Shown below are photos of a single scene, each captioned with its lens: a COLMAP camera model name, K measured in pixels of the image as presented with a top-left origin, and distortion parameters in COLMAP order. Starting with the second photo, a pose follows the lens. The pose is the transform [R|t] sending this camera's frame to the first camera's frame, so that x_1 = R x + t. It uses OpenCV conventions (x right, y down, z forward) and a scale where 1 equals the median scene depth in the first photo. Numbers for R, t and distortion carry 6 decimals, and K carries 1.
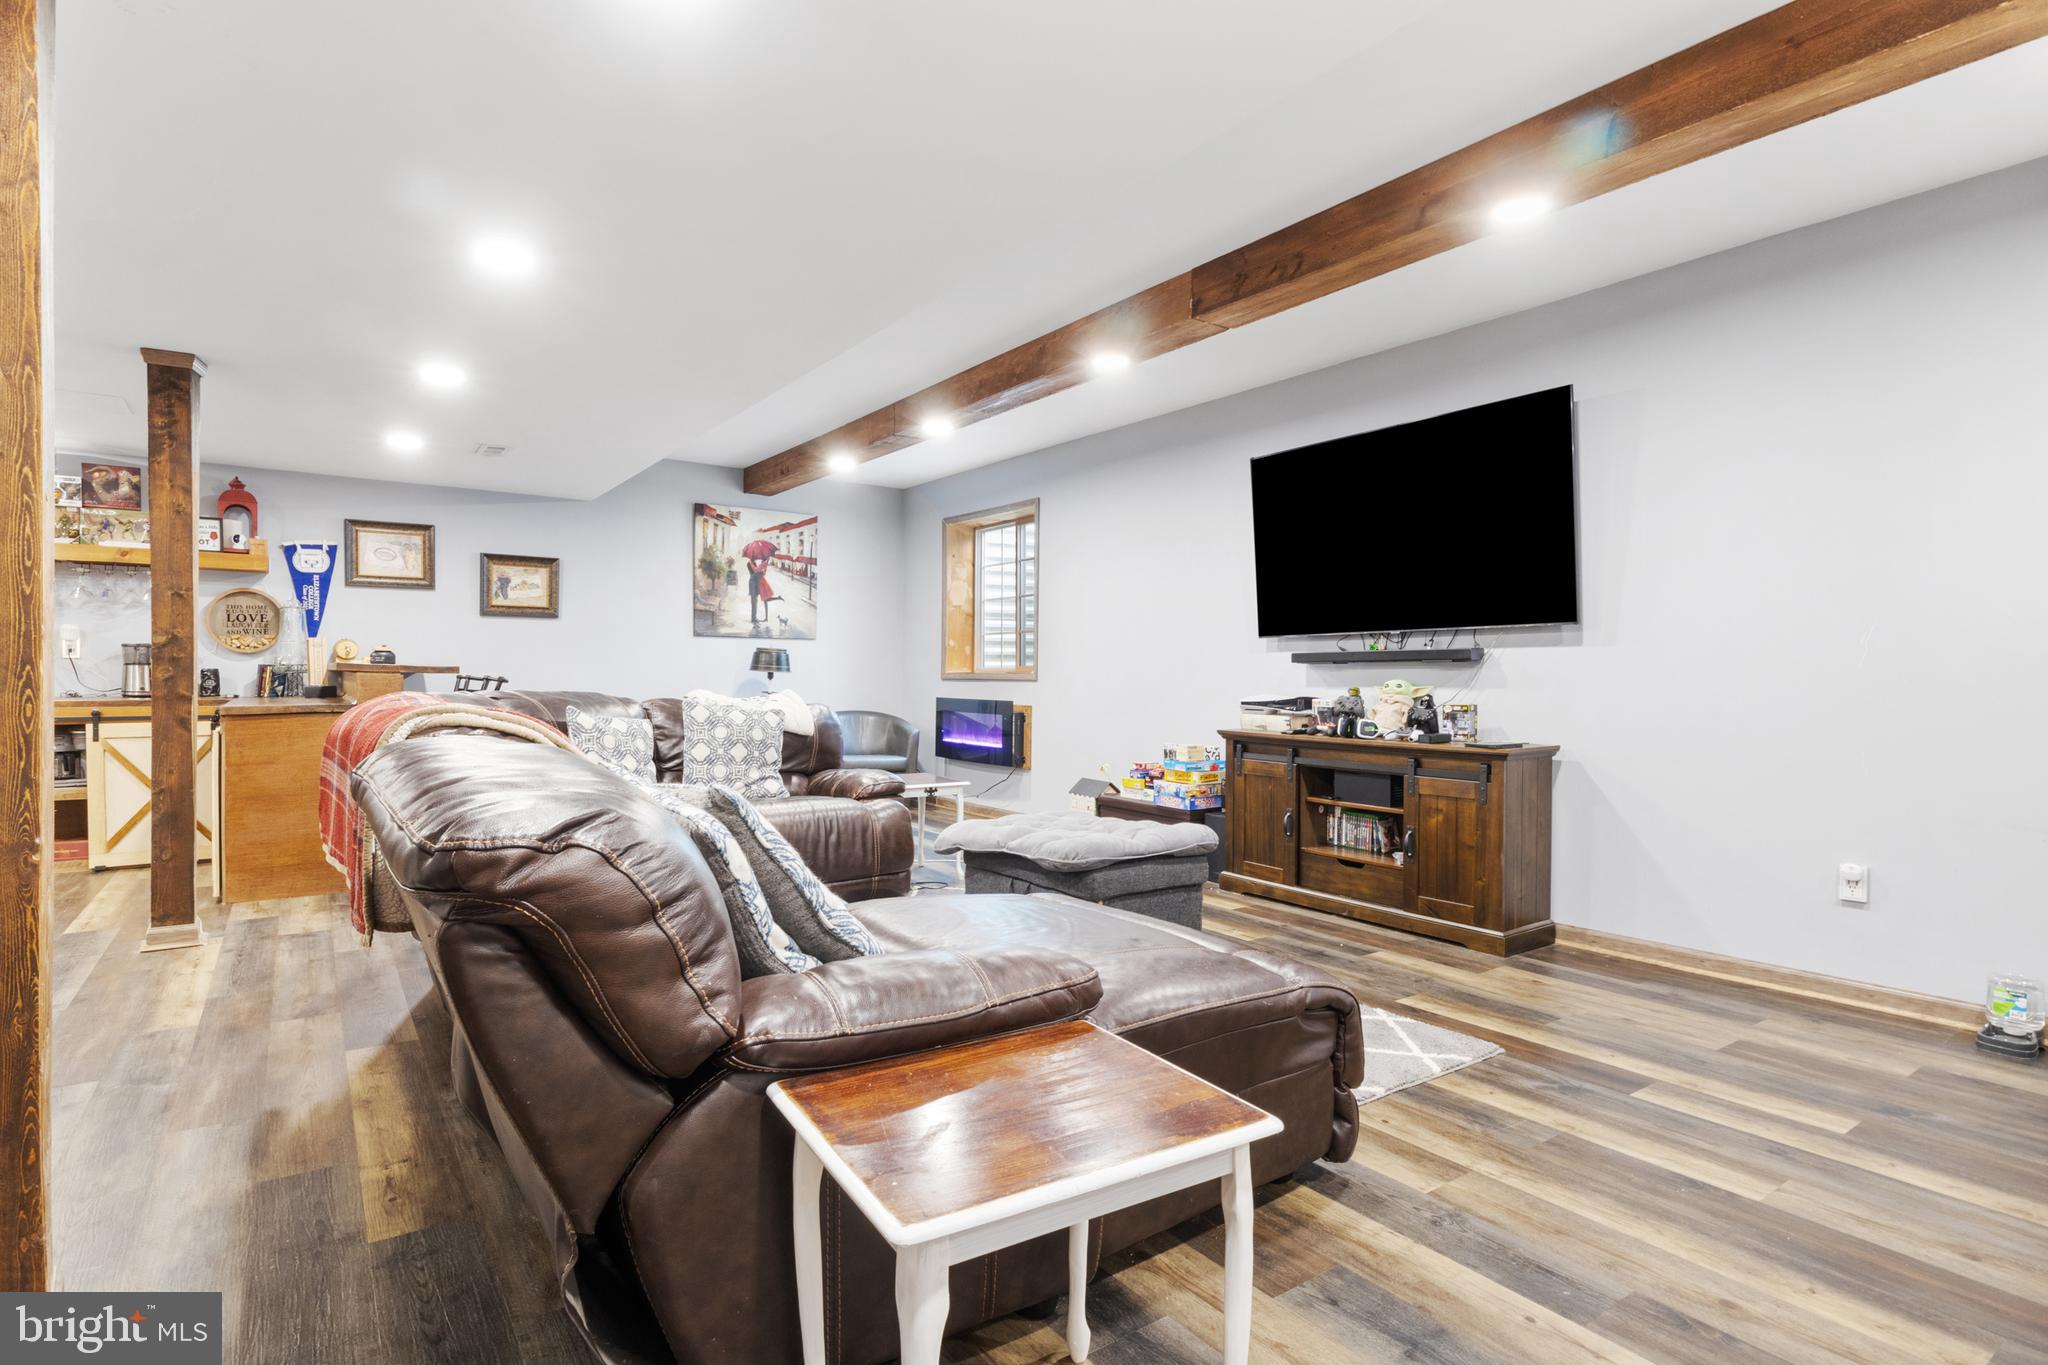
lens RADIAL K [[1043.2, 0, 1026.5], [0, 1043.2, 671.9], [0, 0, 1]] dist [-0.008489, 0.001762]
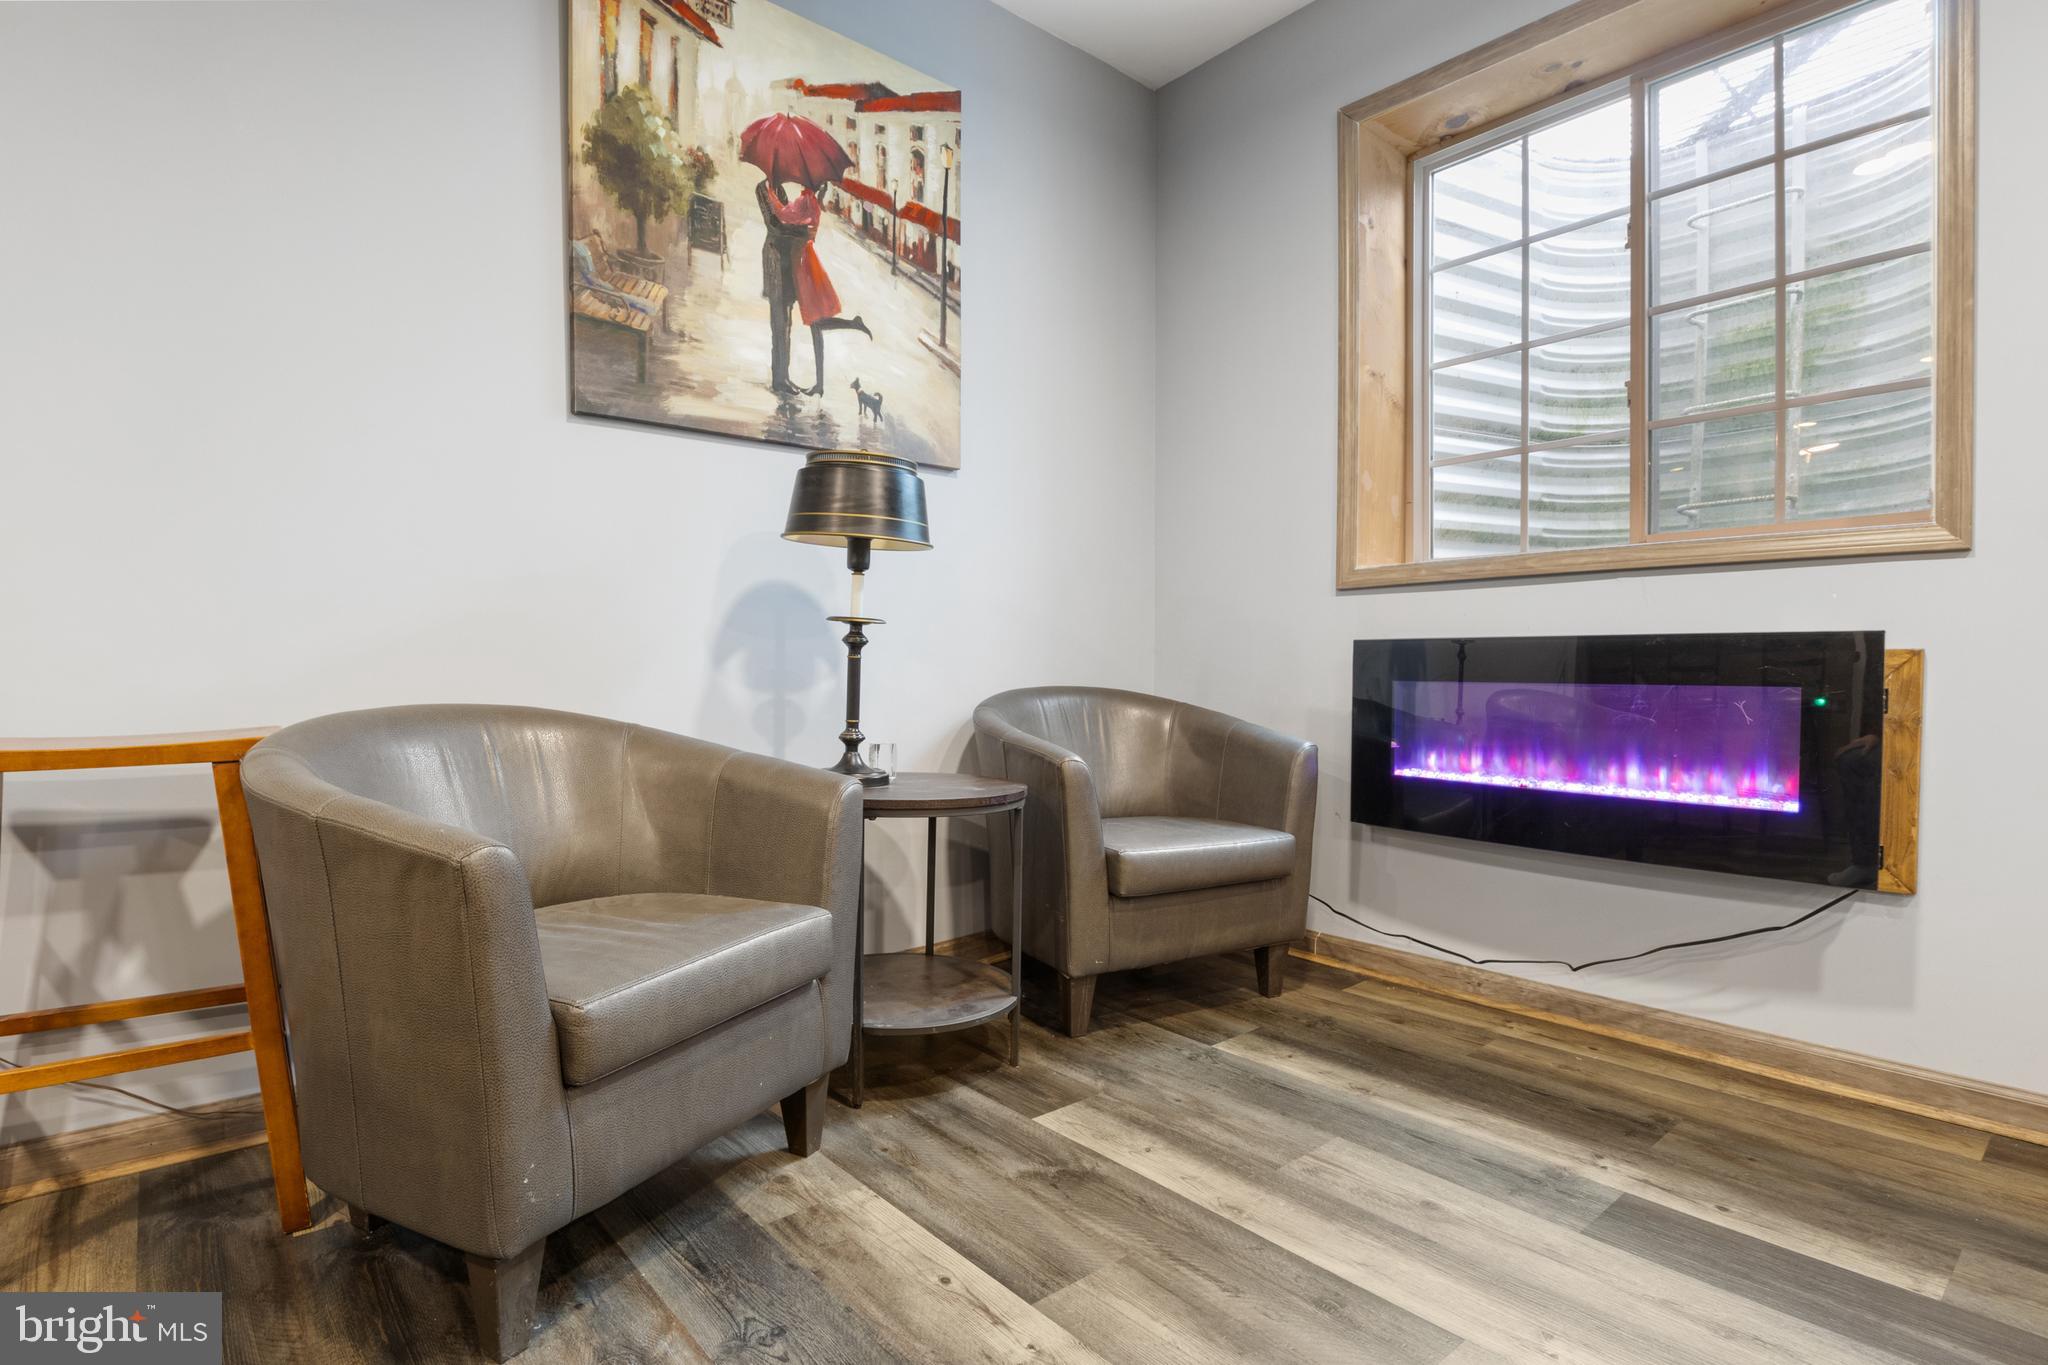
lens RADIAL K [[1043.2, 0, 1020.6], [0, 1043.2, 687.7], [0, 0, 1]] dist [-0.008489, 0.001762]
pose [[0.997120, -0.011309, 0.074995, -0.215672], [0.009951, 0.999780, 0.018454, 0.032541], [-0.075187, -0.017654, 0.997013, 0.693874]]
